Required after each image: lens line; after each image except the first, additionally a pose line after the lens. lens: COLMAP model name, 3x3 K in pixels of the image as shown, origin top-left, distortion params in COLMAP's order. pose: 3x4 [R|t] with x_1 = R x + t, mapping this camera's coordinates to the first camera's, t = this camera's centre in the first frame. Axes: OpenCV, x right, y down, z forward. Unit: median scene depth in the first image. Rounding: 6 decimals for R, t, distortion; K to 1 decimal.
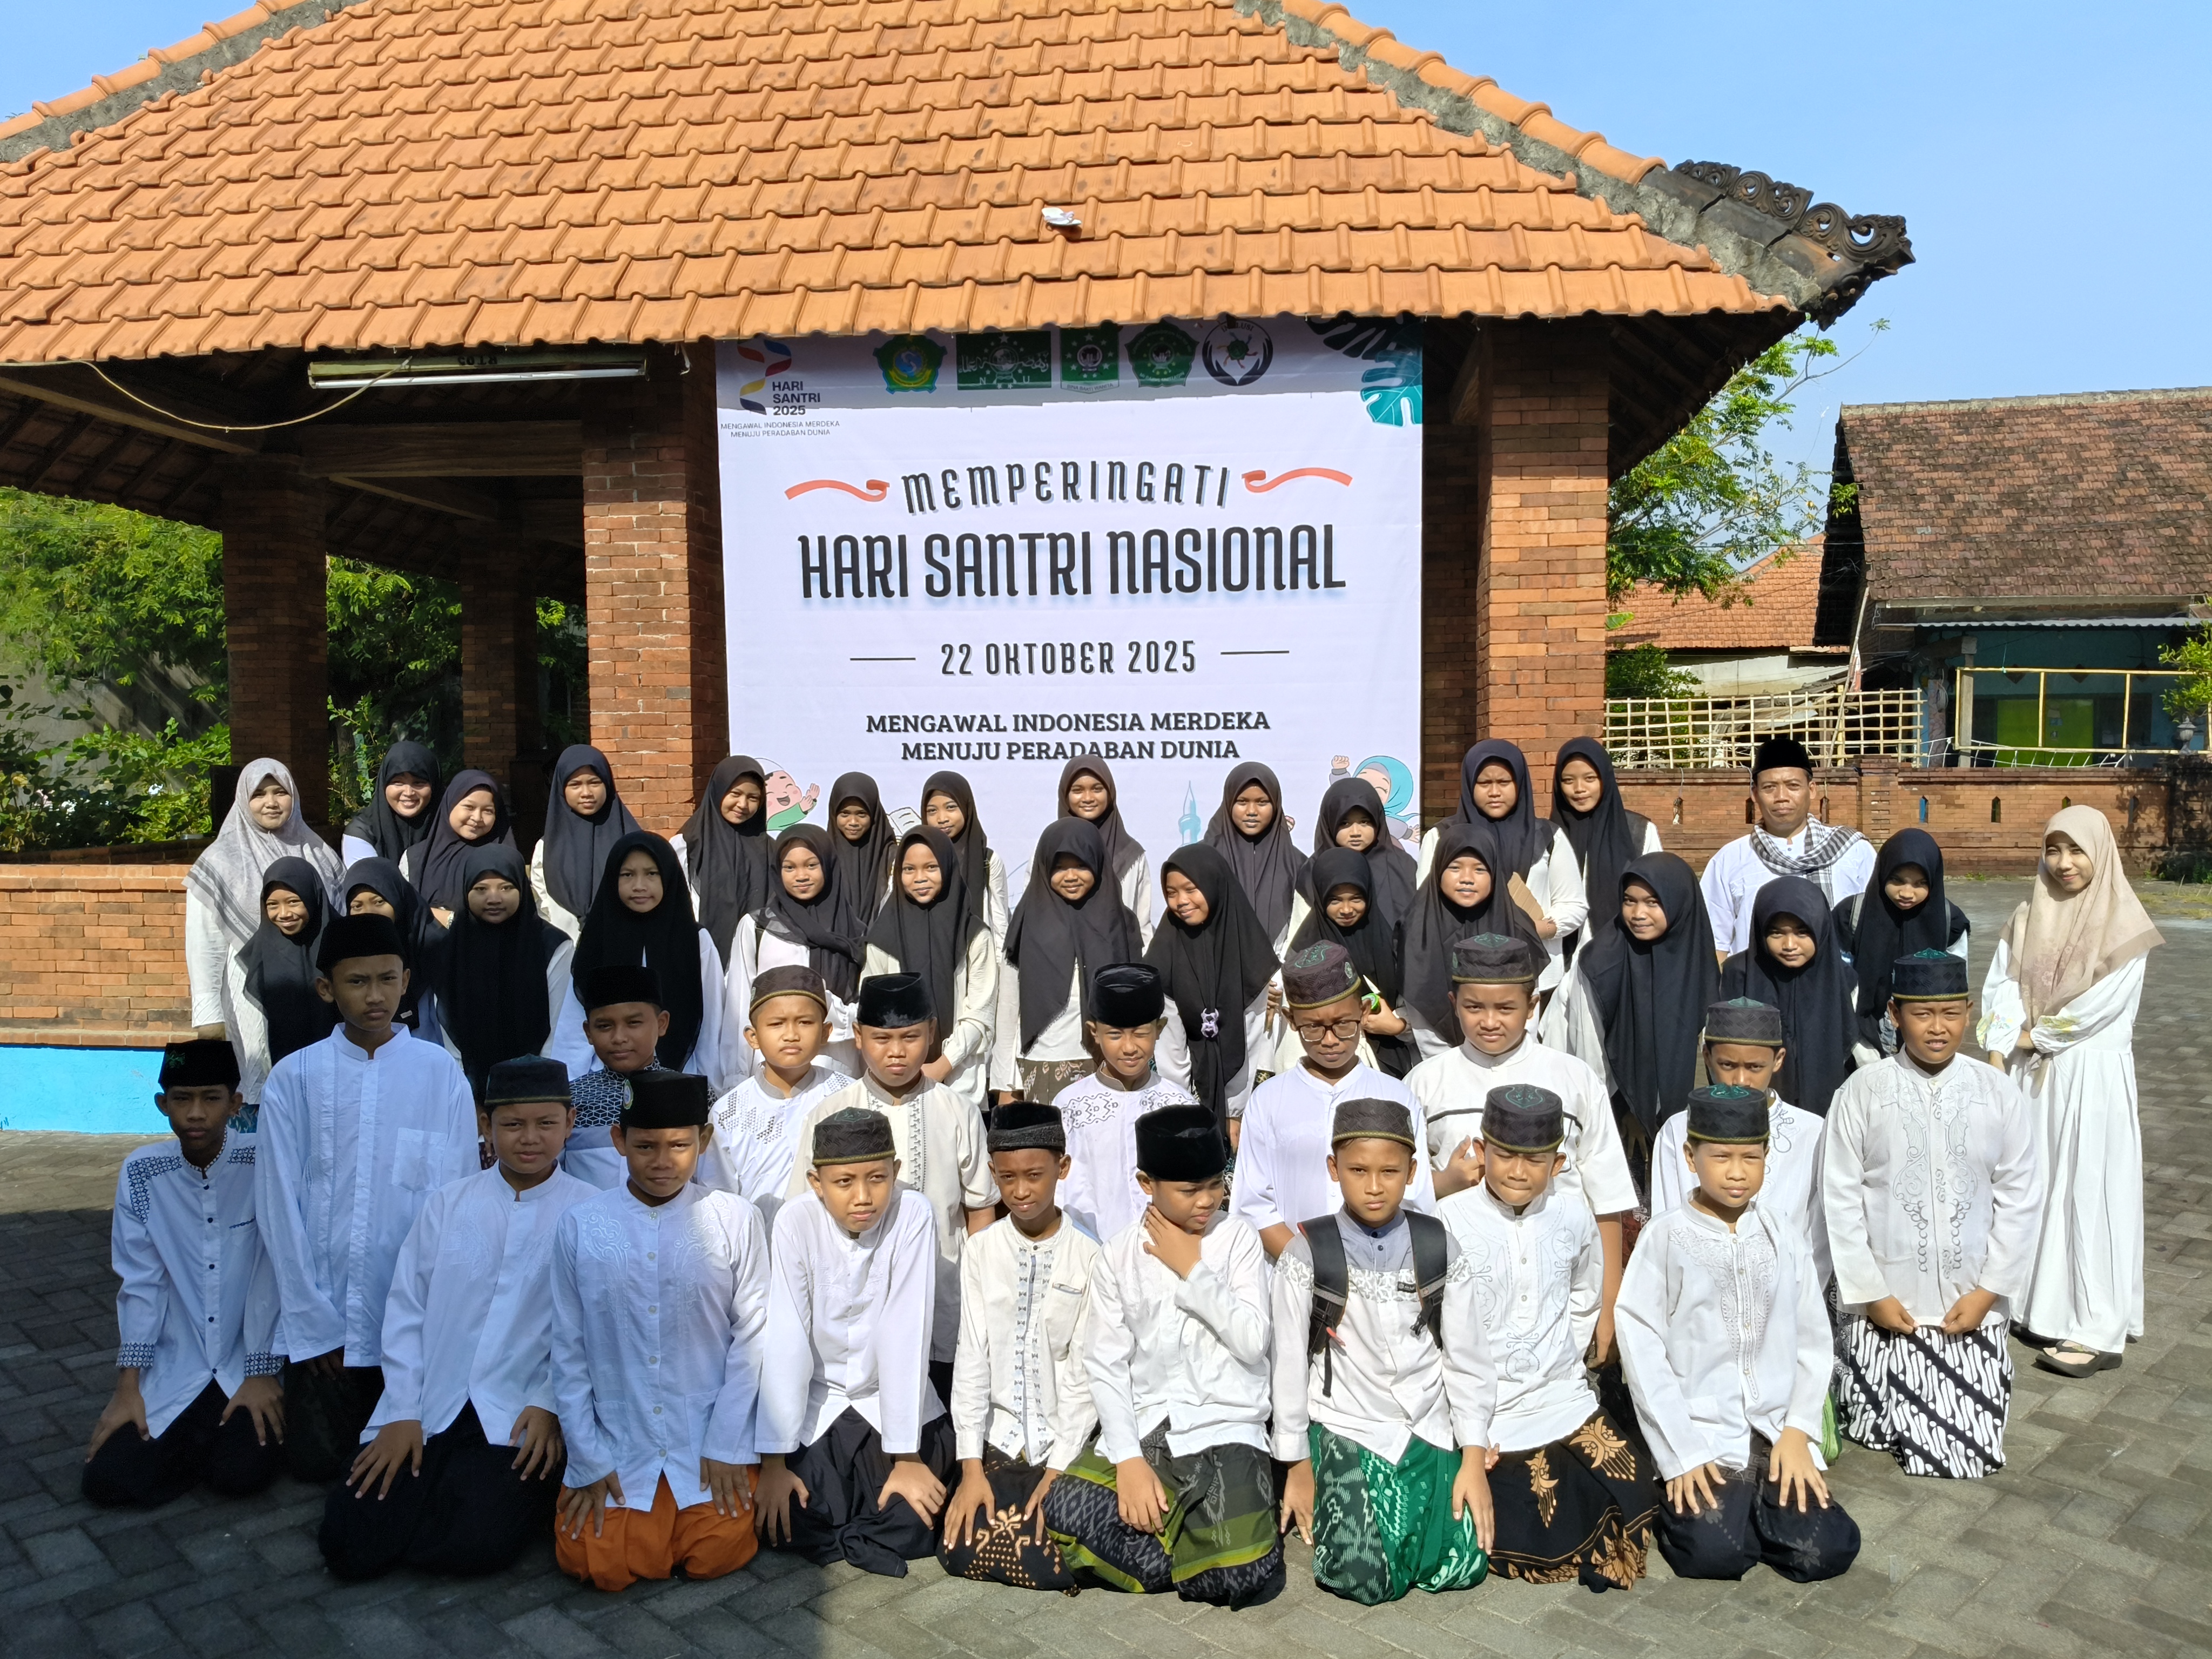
lens RADIAL K [[1679.0, 0, 1106.0], [0, 1679.0, 829.5], [0, 0, 1]] dist [0.014395, -0.041187]
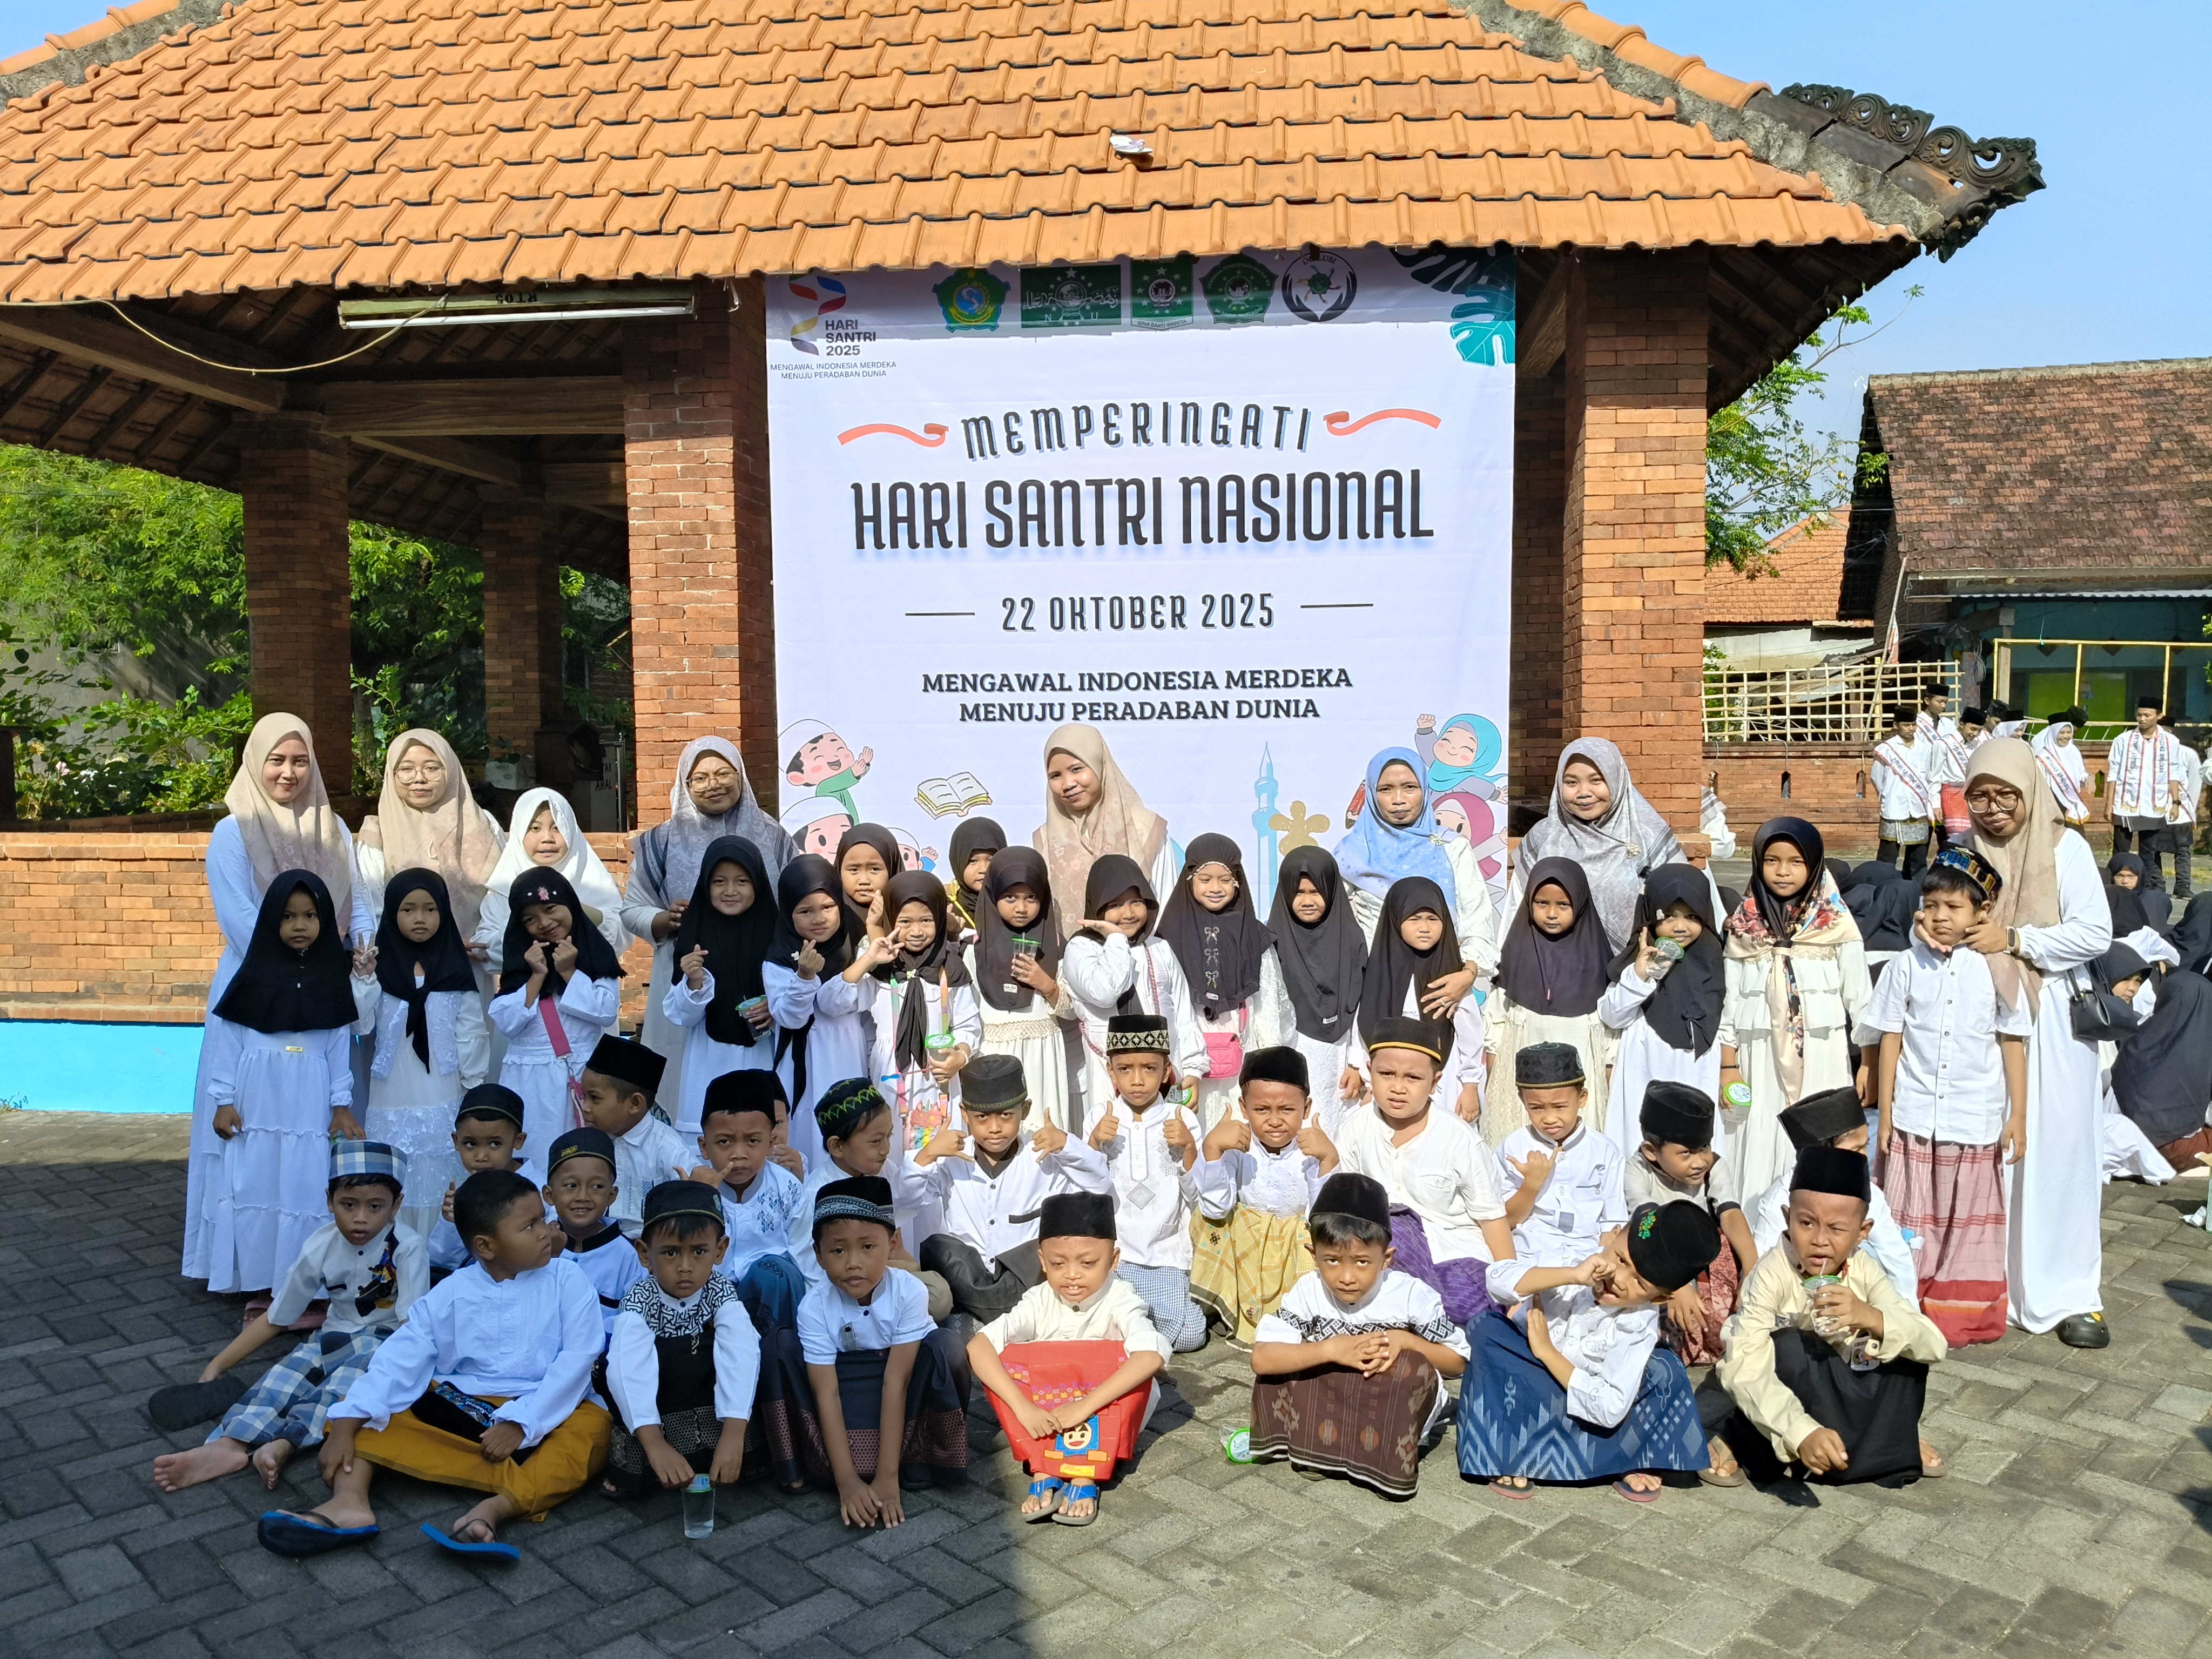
lens RADIAL K [[1681.2, 0, 1106.0], [0, 1681.2, 829.5], [0, 0, 1]] dist [-0.009125, -0.013875]
pose [[0.999993, -0.001160, -0.003532, -0.036766], [0.001202, 0.999928, 0.011928, 0.008861], [0.003518, -0.011933, 0.999923, 0.050268]]
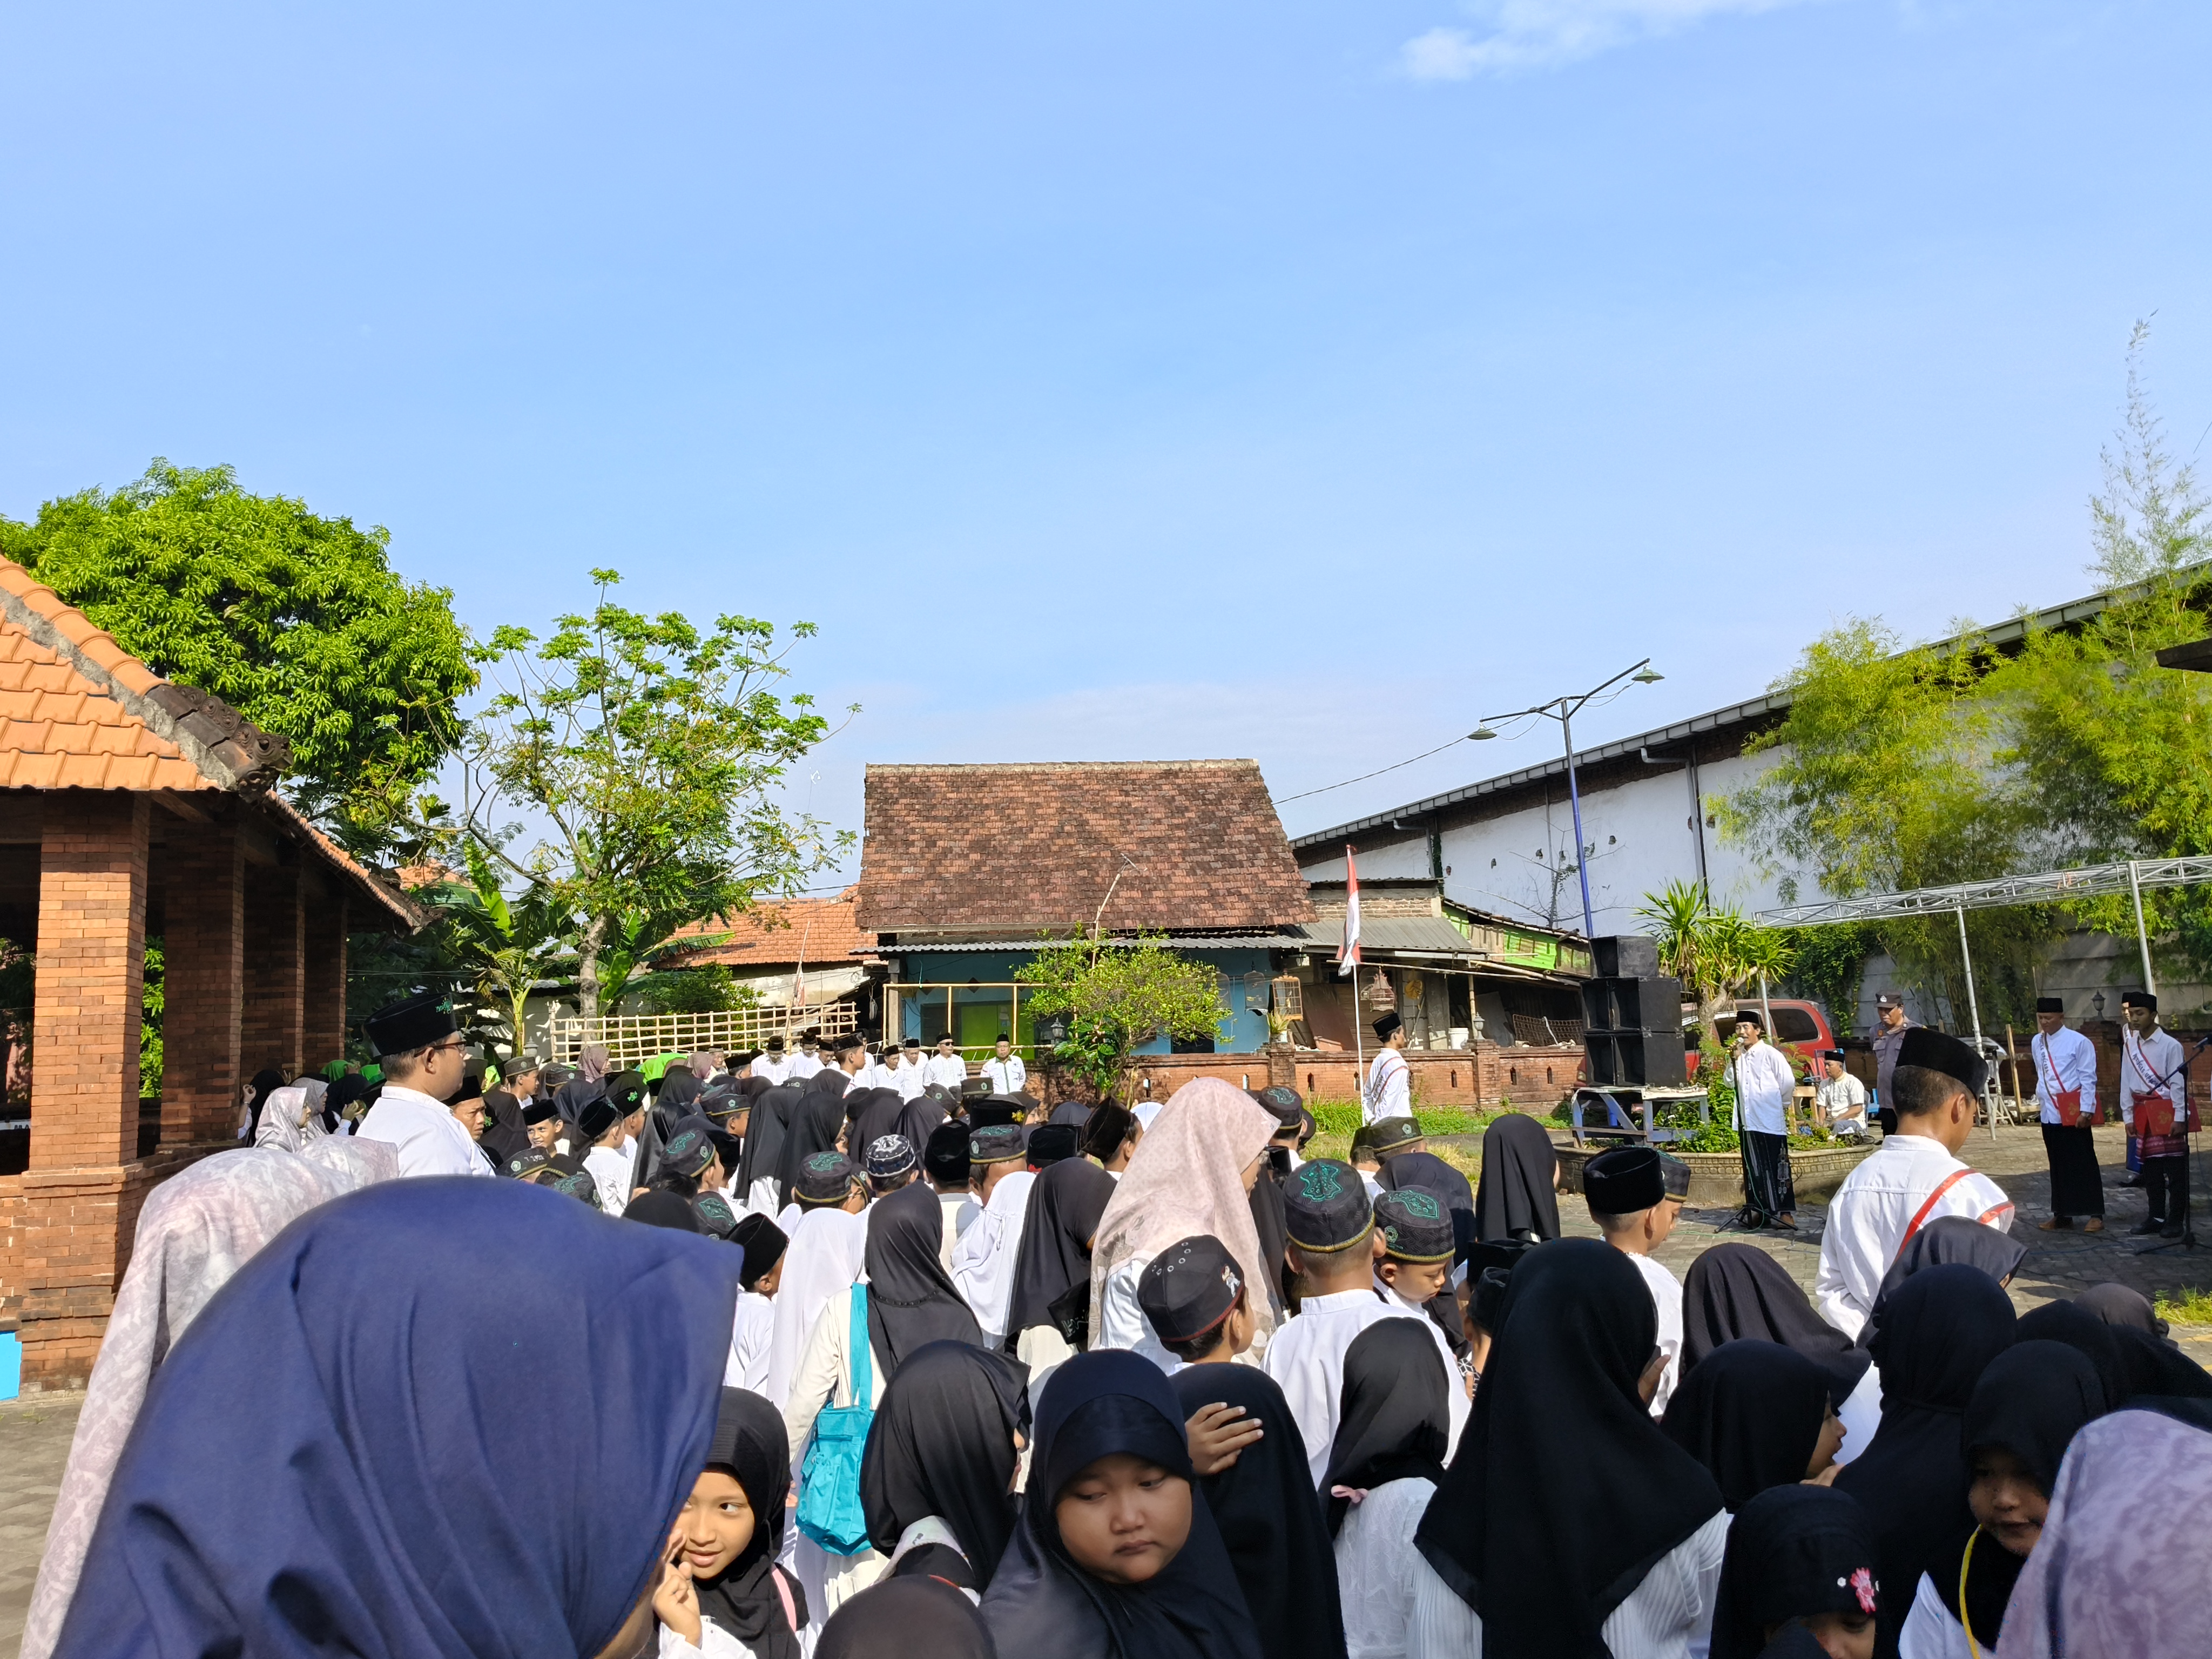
lens RADIAL K [[1669.4, 0, 1240.4], [0, 1669.4, 828.7], [0, 0, 1]] dist [-0.038672, -0.005317]
pose [[0.886757, 0.019504, 0.461825, 0.483346], [0.063478, 0.984505, -0.163462, 0.027125], [-0.457857, 0.174267, 0.871779, -0.649260]]
